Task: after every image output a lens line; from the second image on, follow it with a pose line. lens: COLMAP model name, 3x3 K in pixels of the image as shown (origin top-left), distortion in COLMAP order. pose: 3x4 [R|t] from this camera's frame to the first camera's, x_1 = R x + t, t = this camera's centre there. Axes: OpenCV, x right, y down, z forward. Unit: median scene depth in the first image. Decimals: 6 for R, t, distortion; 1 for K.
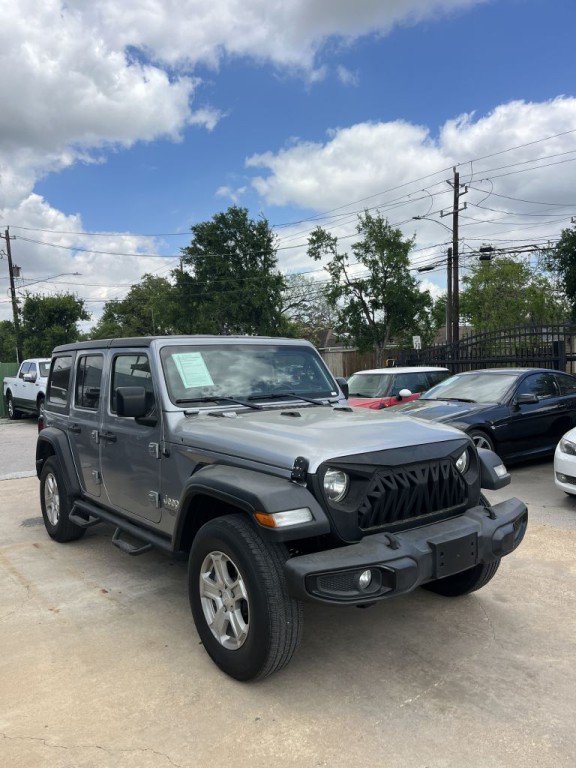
lens RADIAL K [[582.2, 0, 285.8], [0, 582.2, 406.3], [0, 0, 1]] dist [0.066641, -0.095432]
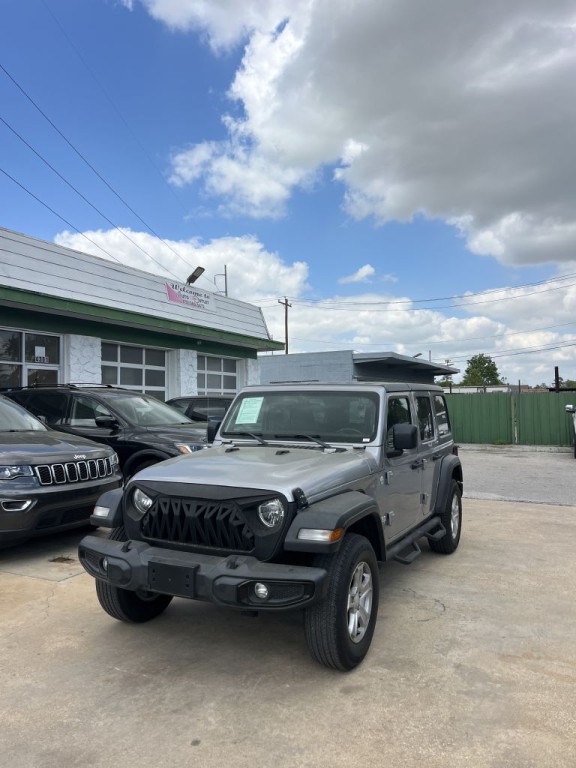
lens RADIAL K [[582.2, 0, 286.6], [0, 582.2, 386.1], [0, 0, 1]] dist [0.066641, -0.095432]
pose [[0.447436, 0.008720, -0.894274, 1.014776], [-0.076290, 0.996680, -0.028452, -0.083878], [0.891056, 0.080955, 0.446615, 0.449690]]
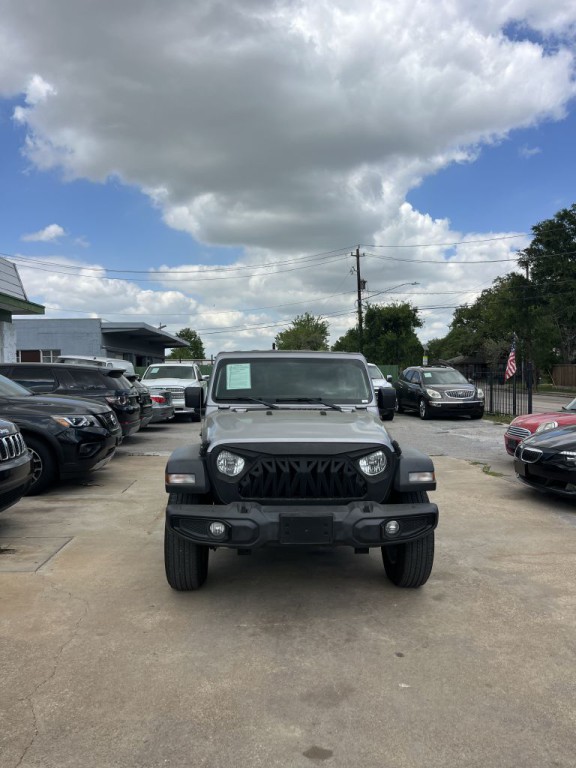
lens RADIAL K [[582.2, 0, 299.0], [0, 582.2, 408.5], [0, 0, 1]] dist [0.066641, -0.095432]
pose [[0.835833, 0.066116, -0.544987, 0.659595], [-0.068103, 0.997541, 0.016570, -0.019018], [0.544743, 0.023265, 0.838281, -0.048753]]
